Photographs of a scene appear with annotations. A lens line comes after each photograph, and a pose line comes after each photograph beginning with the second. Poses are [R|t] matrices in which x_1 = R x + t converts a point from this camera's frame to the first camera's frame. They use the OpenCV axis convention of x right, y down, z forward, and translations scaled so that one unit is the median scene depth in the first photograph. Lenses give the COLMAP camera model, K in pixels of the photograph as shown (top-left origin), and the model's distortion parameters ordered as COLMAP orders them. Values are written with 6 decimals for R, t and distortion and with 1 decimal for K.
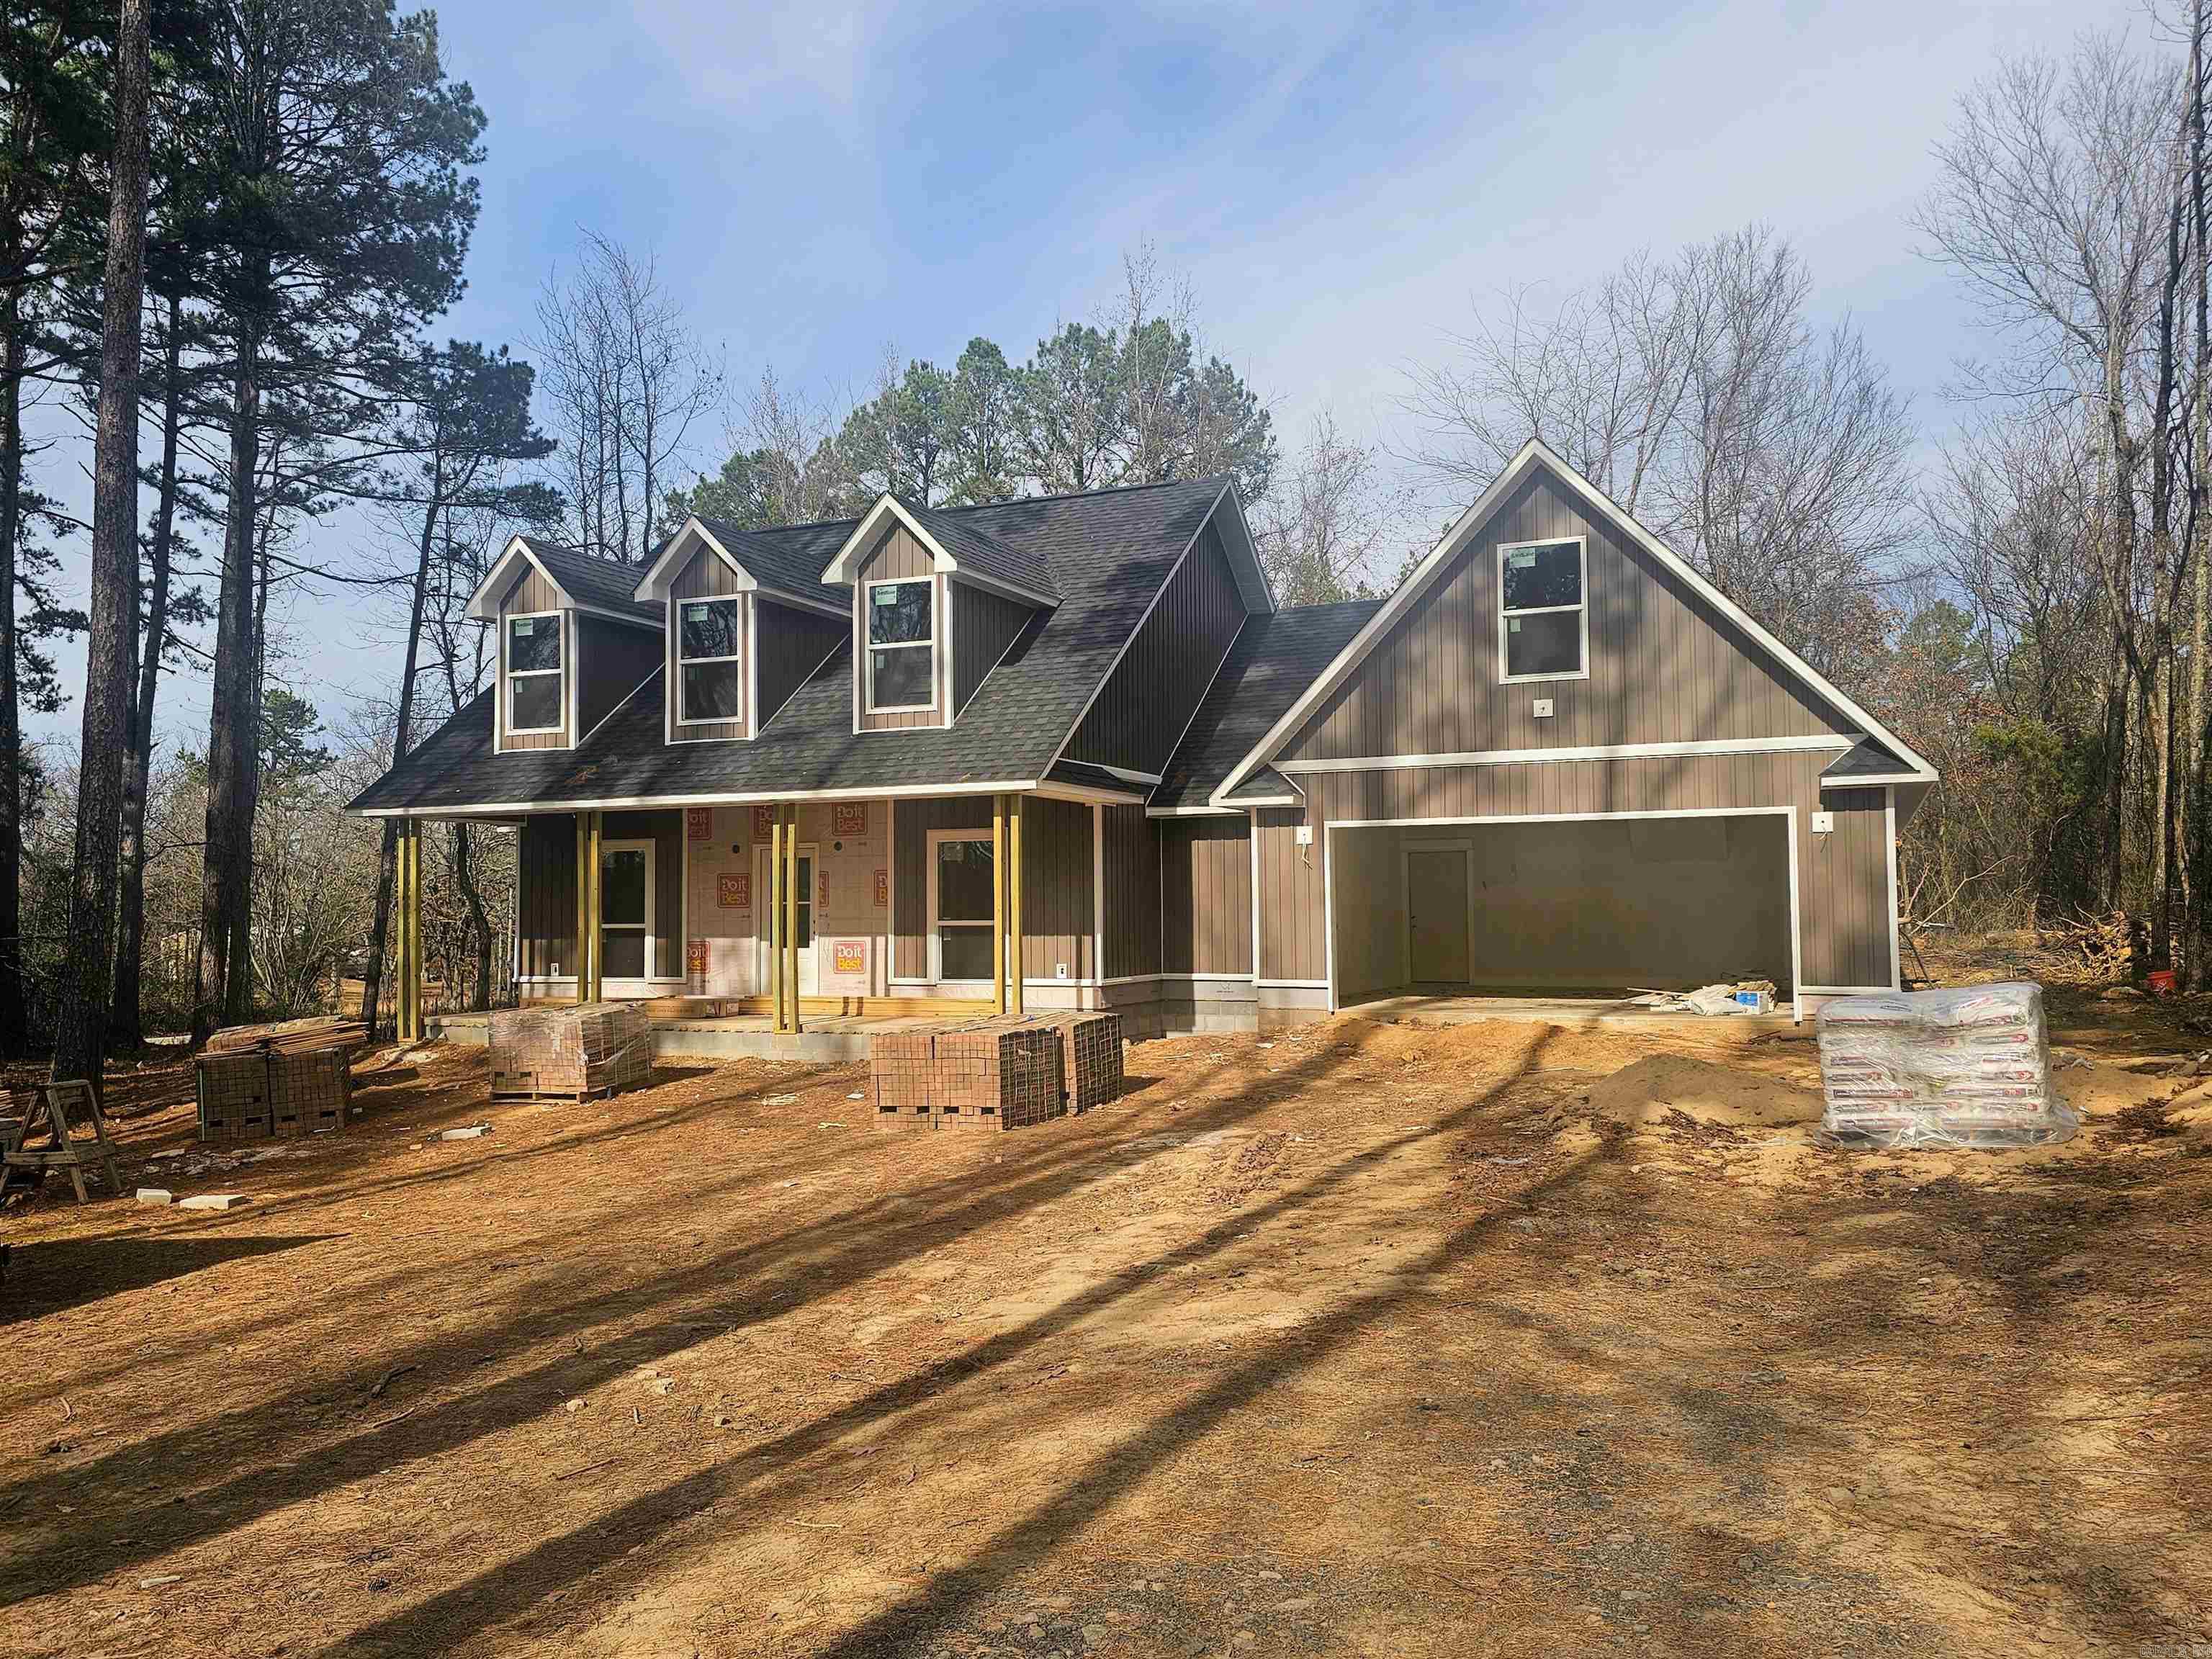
lens RADIAL K [[1660.9, 0, 1106.0], [0, 1660.9, 829.5], [0, 0, 1]] dist [0.152431, -0.260981]
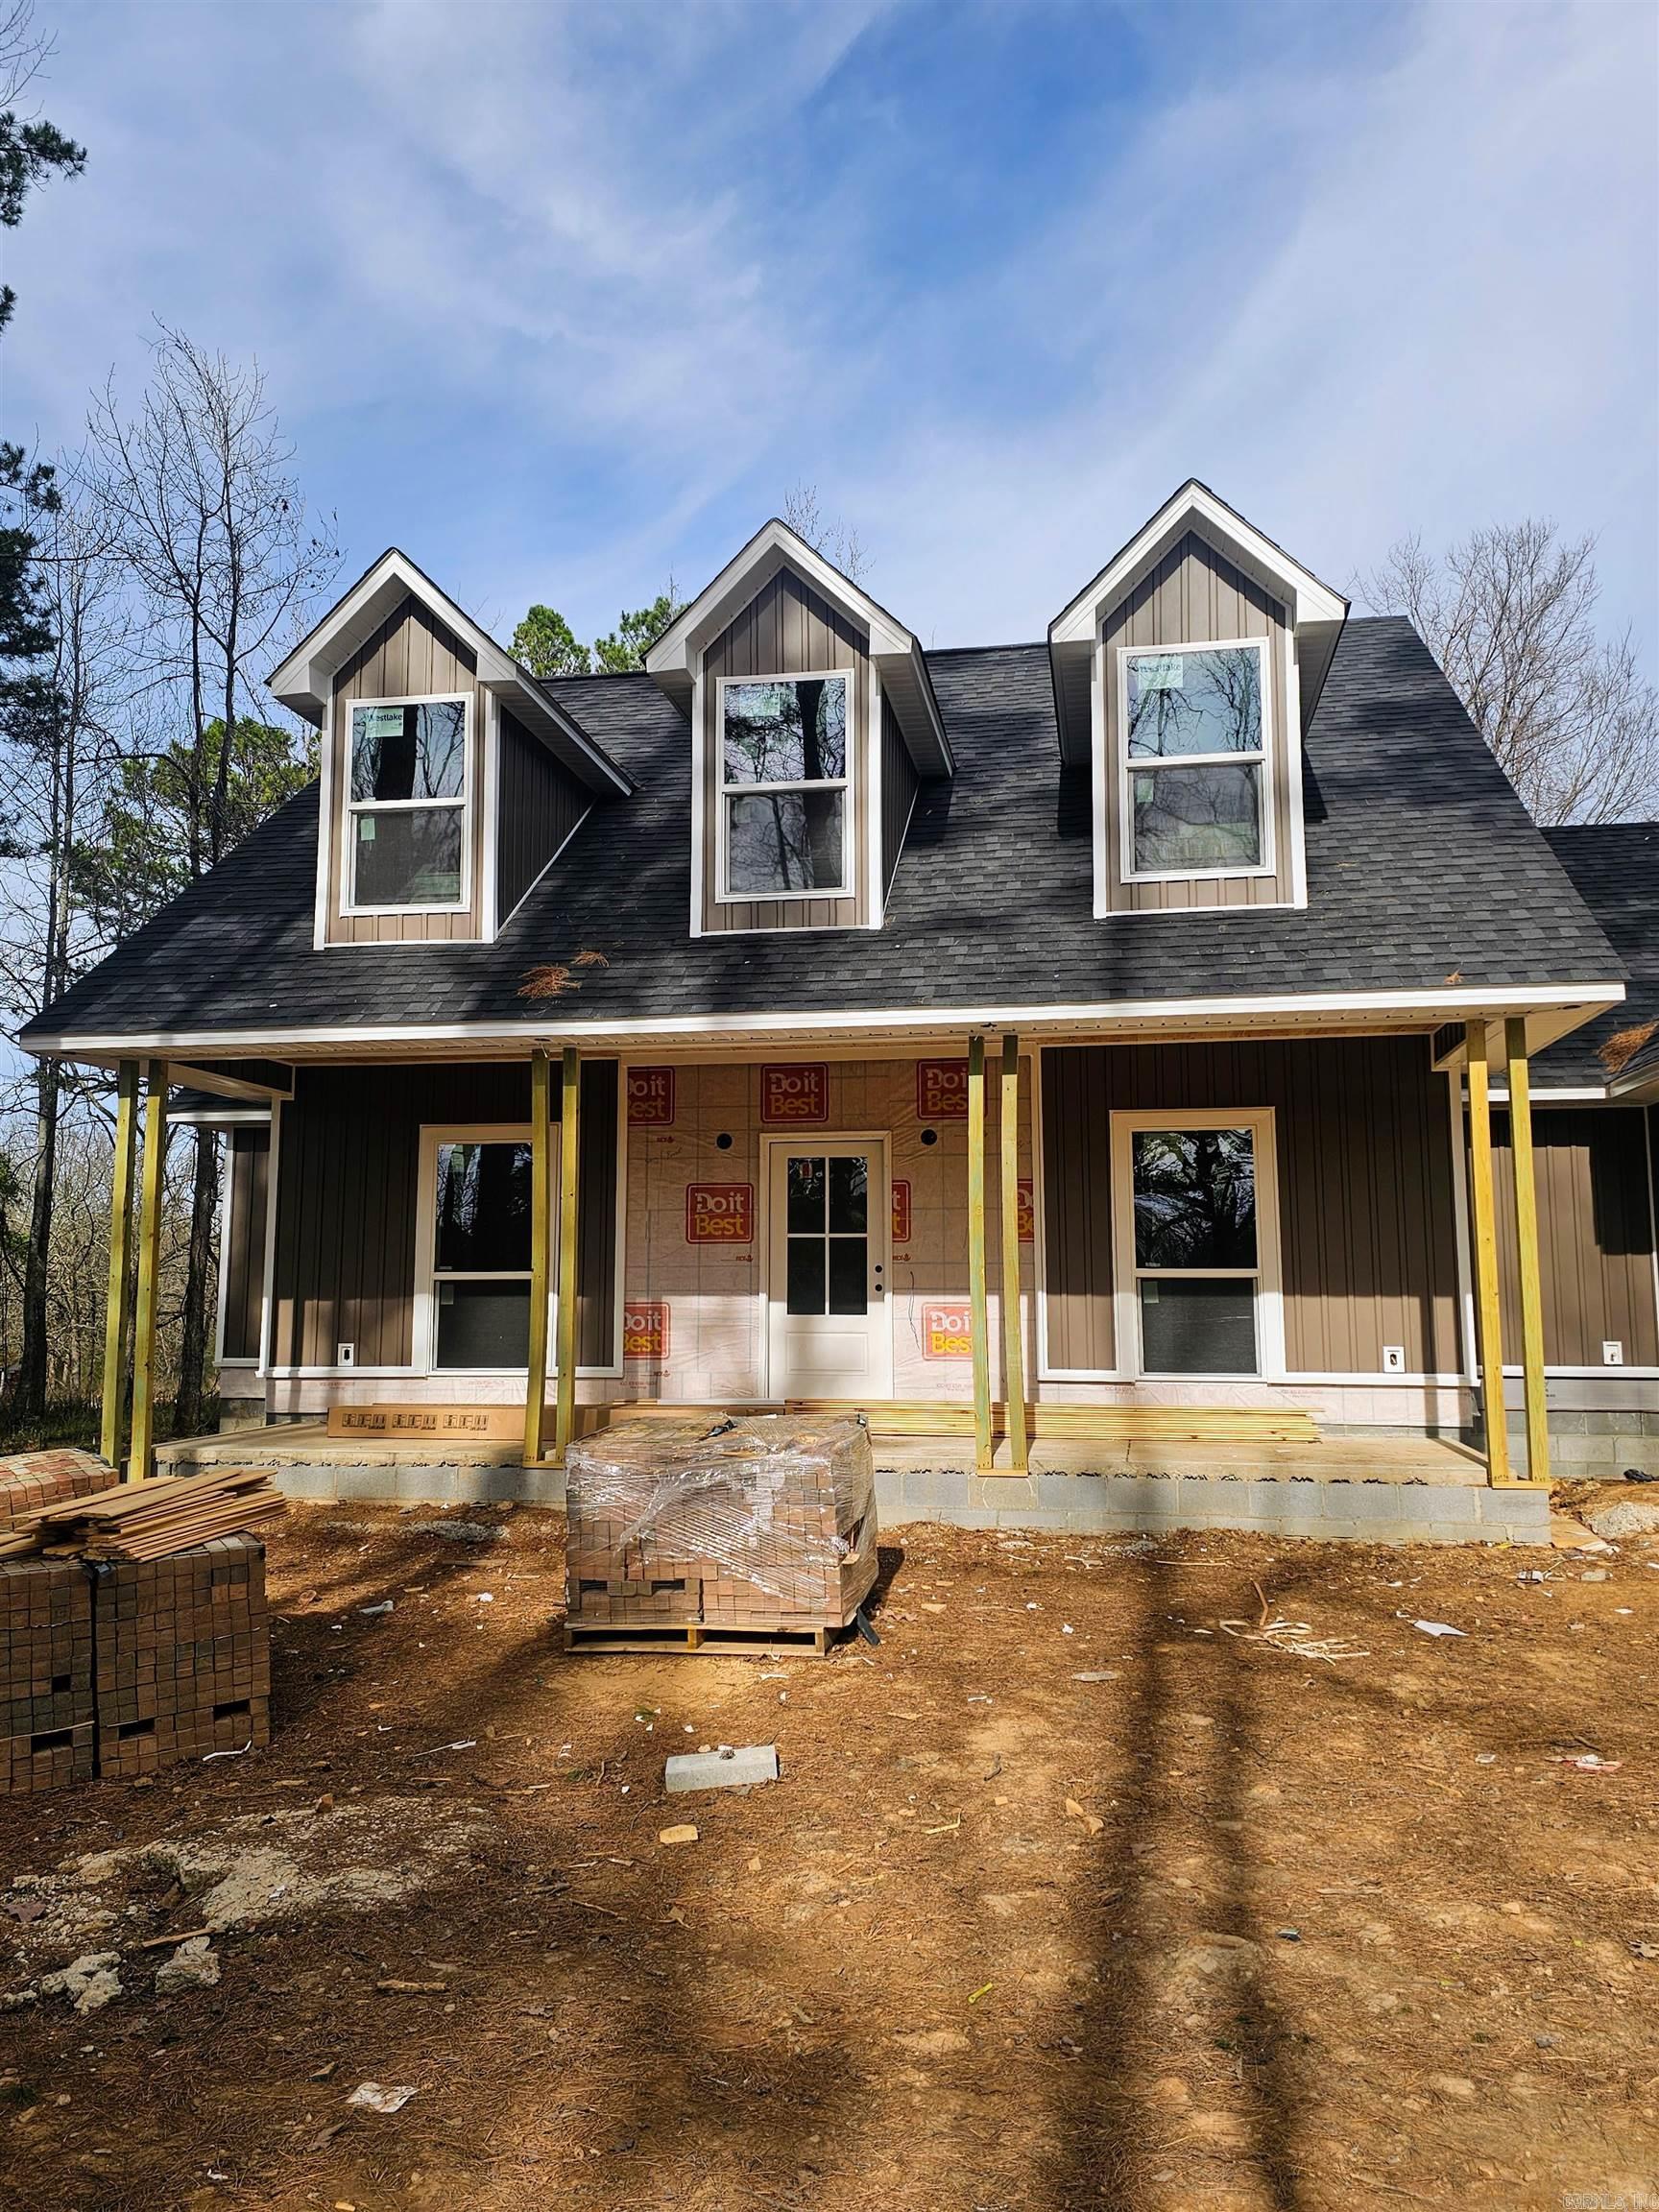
lens RADIAL K [[1660.9, 0, 829.5], [0, 1660.9, 1106.0], [0, 0, 1]] dist [0.152431, -0.260981]
pose [[0.972730, 0.035001, 0.229283, -0.336033], [-0.018885, 0.997218, -0.072111, 0.042355], [-0.231169, 0.065815, 0.970685, 0.459795]]
